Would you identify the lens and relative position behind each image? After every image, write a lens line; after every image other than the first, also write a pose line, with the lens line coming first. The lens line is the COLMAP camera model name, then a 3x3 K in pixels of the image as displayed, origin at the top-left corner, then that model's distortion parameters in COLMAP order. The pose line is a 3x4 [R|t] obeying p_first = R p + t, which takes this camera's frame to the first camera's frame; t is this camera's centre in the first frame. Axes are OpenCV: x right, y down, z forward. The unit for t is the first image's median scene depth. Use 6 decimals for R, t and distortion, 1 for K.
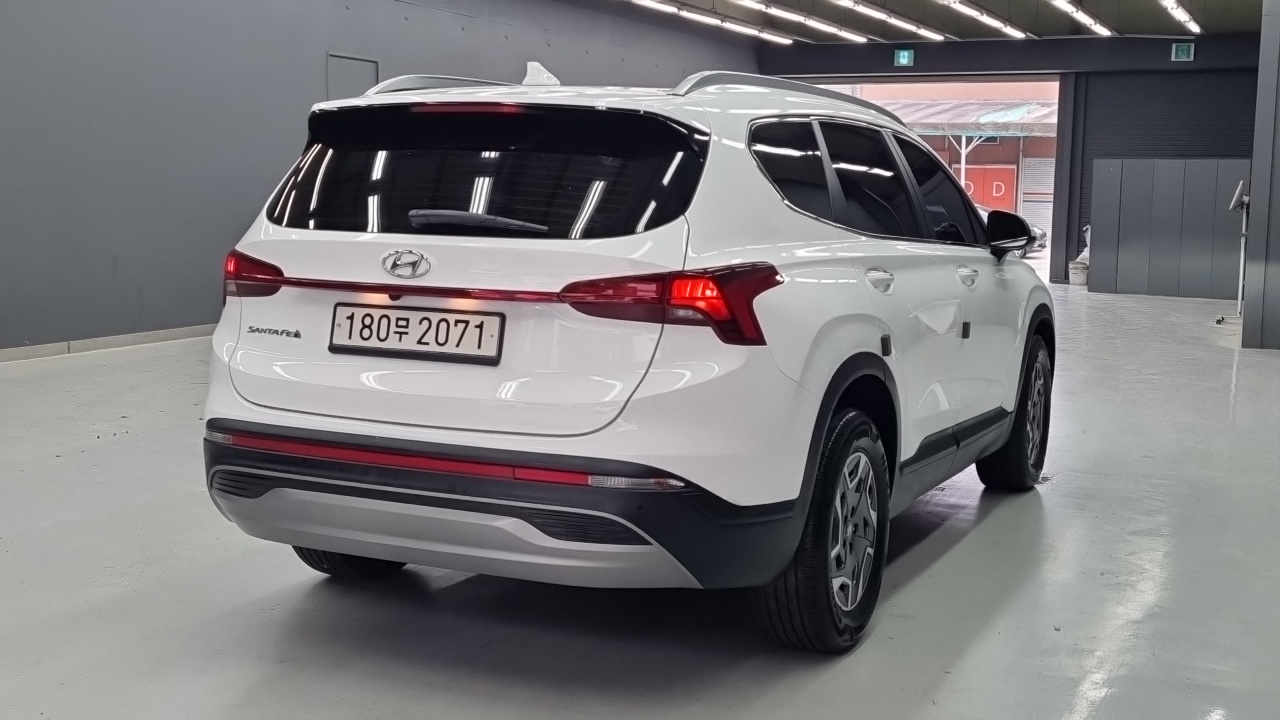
lens RADIAL K [[1384.9, 0, 651.8], [0, 1384.9, 319.2], [0, 0, 1]] dist [0.045621, 0.000000]
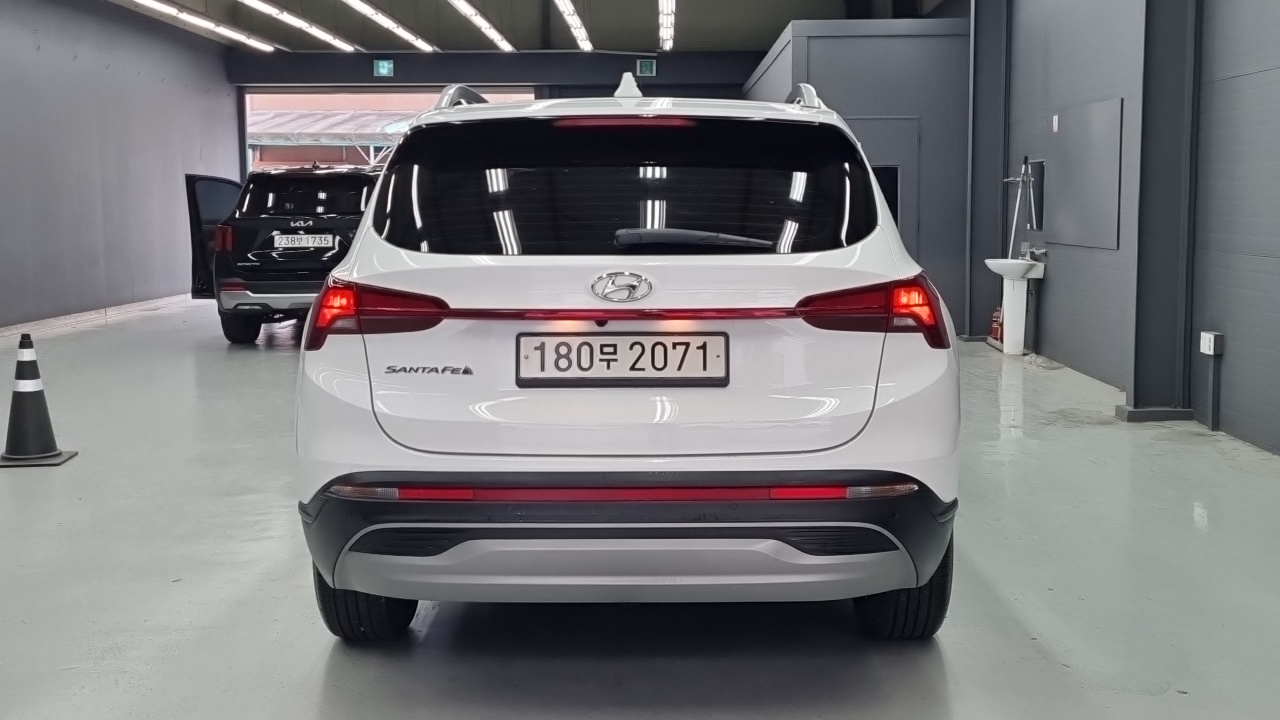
lens RADIAL K [[1384.9, 0, 644.0], [0, 1384.9, 330.9], [0, 0, 1]] dist [0.045621, 0.000000]
pose [[0.918656, -0.060808, 0.390352, -0.523624], [0.060442, 0.998084, 0.013234, -0.020913], [-0.390408, 0.011437, 0.920571, 0.124464]]
